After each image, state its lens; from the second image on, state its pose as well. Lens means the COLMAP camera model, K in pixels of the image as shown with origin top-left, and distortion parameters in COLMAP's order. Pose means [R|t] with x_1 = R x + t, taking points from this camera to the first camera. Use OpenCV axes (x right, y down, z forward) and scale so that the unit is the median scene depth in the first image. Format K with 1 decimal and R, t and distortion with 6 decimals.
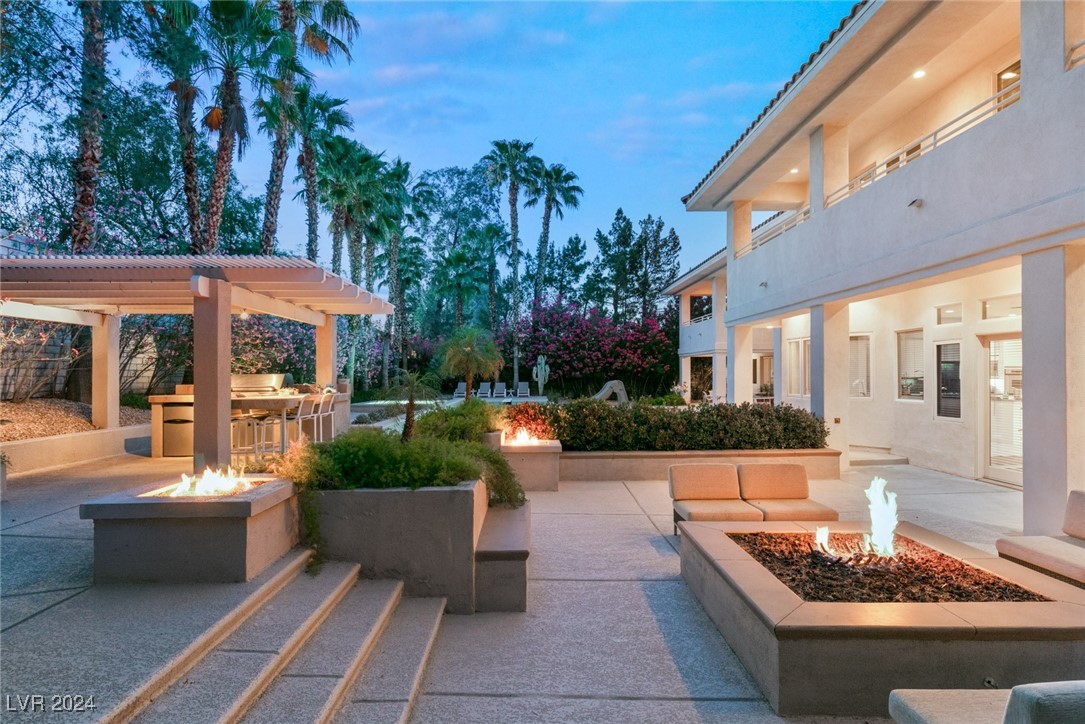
lens RADIAL K [[545.9, 0, 543.7], [0, 545.9, 371.2], [0, 0, 1]] dist [-0.000812, -0.000236]
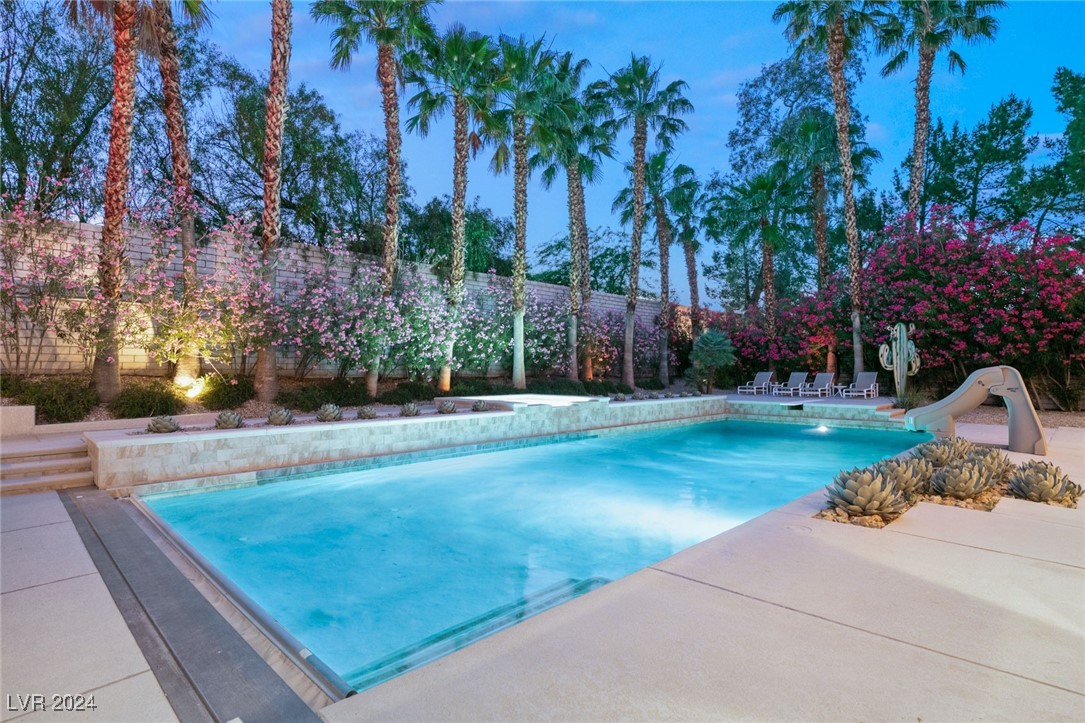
lens RADIAL K [[549.5, 0, 549.4], [0, 549.5, 357.2], [0, 0, 1]] dist [-0.002804, -0.000944]
pose [[0.698130, -0.011642, -0.715876, 0.142996], [0.003025, 0.999907, -0.013311, 0.010837], [0.715964, 0.007127, 0.698100, 0.356371]]
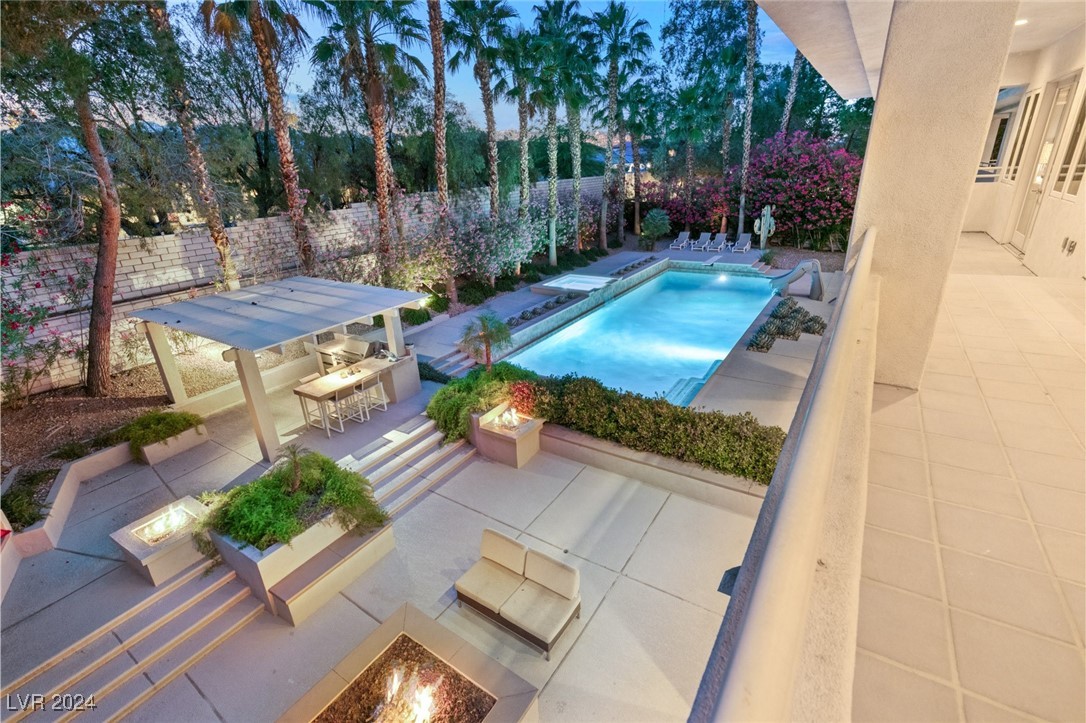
lens RADIAL K [[486.8, 0, 546.1], [0, 486.8, 357.2], [0, 0, 1]] dist [0.007704, -0.000244]
pose [[0.826993, 0.174446, -0.534463, 0.170422], [0.046111, 0.926395, 0.373719, -0.116909], [0.560318, -0.333708, 0.758079, 0.072541]]
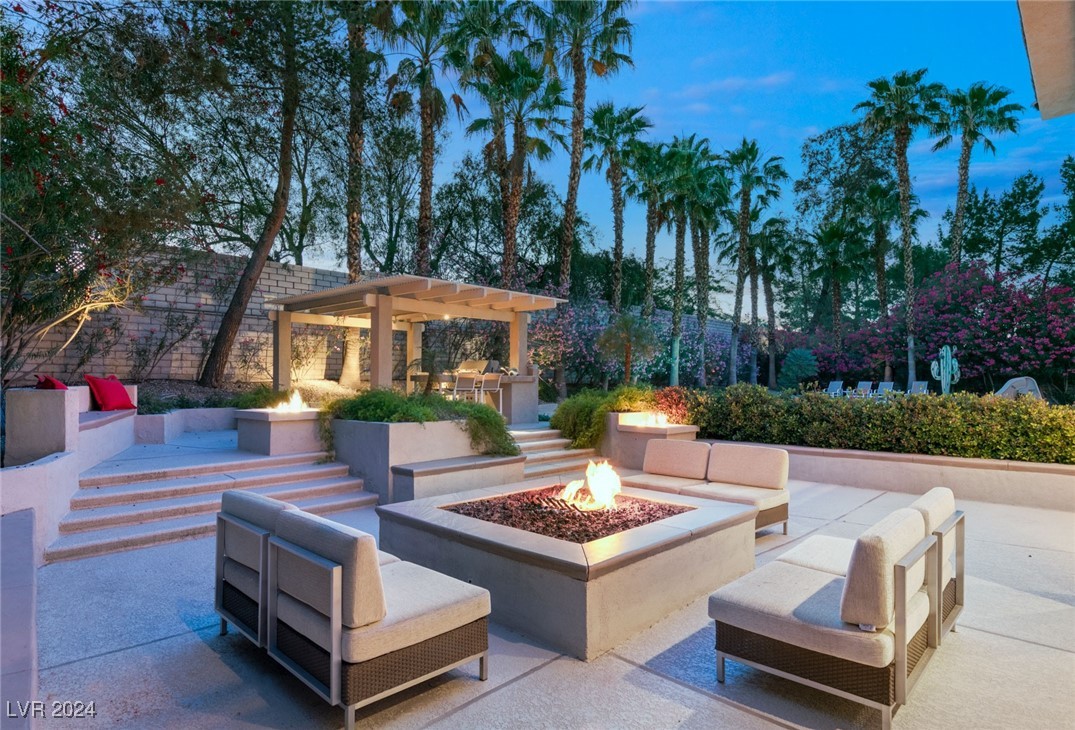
lens RADIAL K [[601.2, 0, 534.7], [0, 601.2, 377.8], [0, 0, 1]] dist [-0.001201, -0.001046]
pose [[0.716041, 0.003796, -0.698048, 0.164808], [-0.000467, 0.999988, 0.004959, 0.010934], [0.698058, -0.003225, 0.716034, 0.014995]]
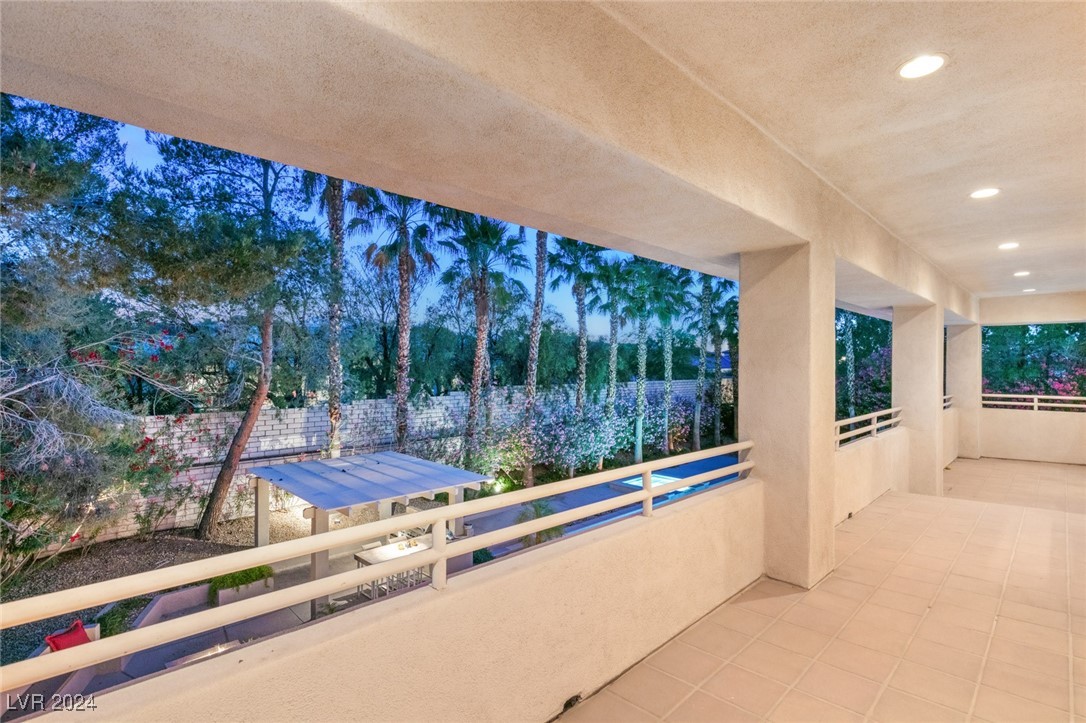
lens RADIAL K [[514.0, 0, 548.4], [0, 514.0, 365.1], [0, 0, 1]] dist [-0.005127, -0.000748]
pose [[0.688310, 0.006438, -0.725388, 0.219188], [-0.000421, 0.999964, 0.008475, -0.121137], [0.725416, -0.005528, 0.688288, 0.066879]]
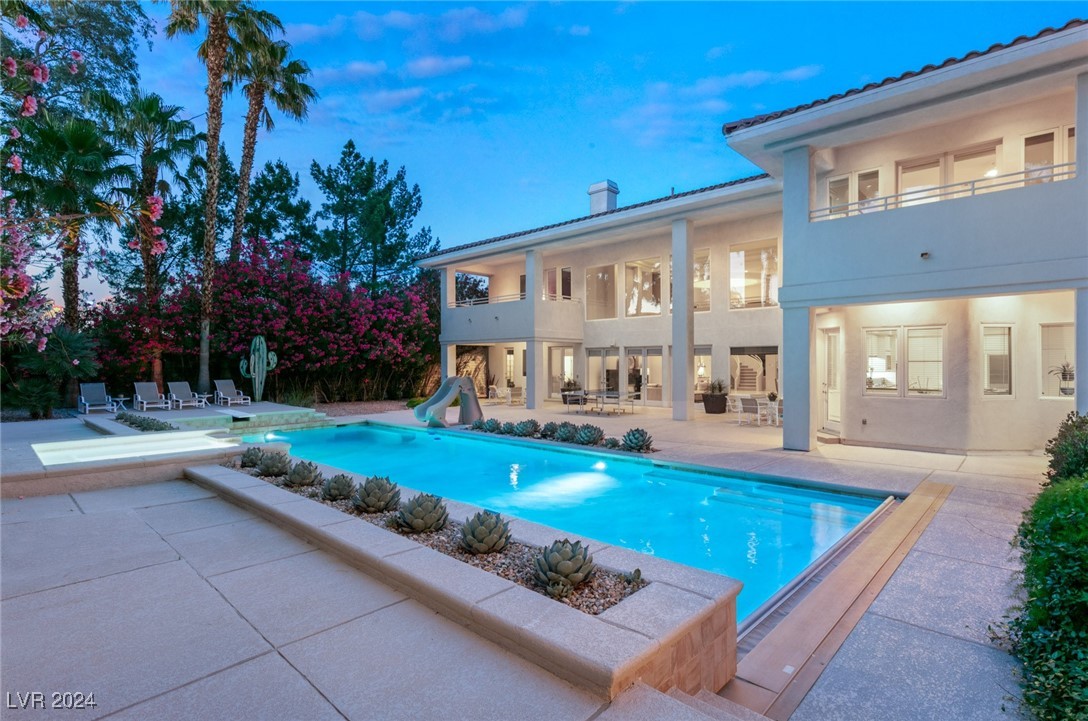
lens RADIAL K [[532.4, 0, 552.1], [0, 532.4, 363.6], [0, 0, 1]] dist [-0.000359, -0.000390]
pose [[0.698320, 0.000435, 0.715786, -0.203268], [-0.004137, 0.999986, 0.003429, -0.001393], [-0.715774, -0.005356, 0.698312, 0.335250]]
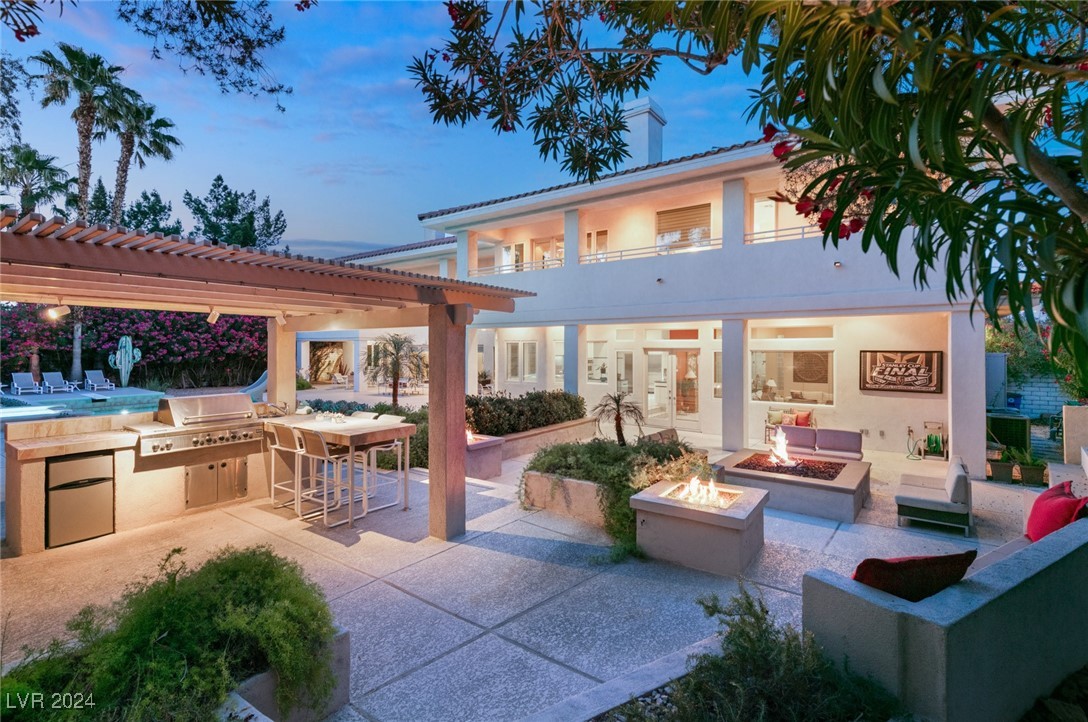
lens RADIAL K [[498.7, 0, 548.9], [0, 498.7, 349.6], [0, 0, 1]] dist [0.003058, -0.000522]
pose [[0.601786, 0.003532, 0.798650, -0.212989], [-0.009663, 0.999949, 0.002859, -0.017472], [-0.798599, -0.009438, 0.601789, 0.066976]]
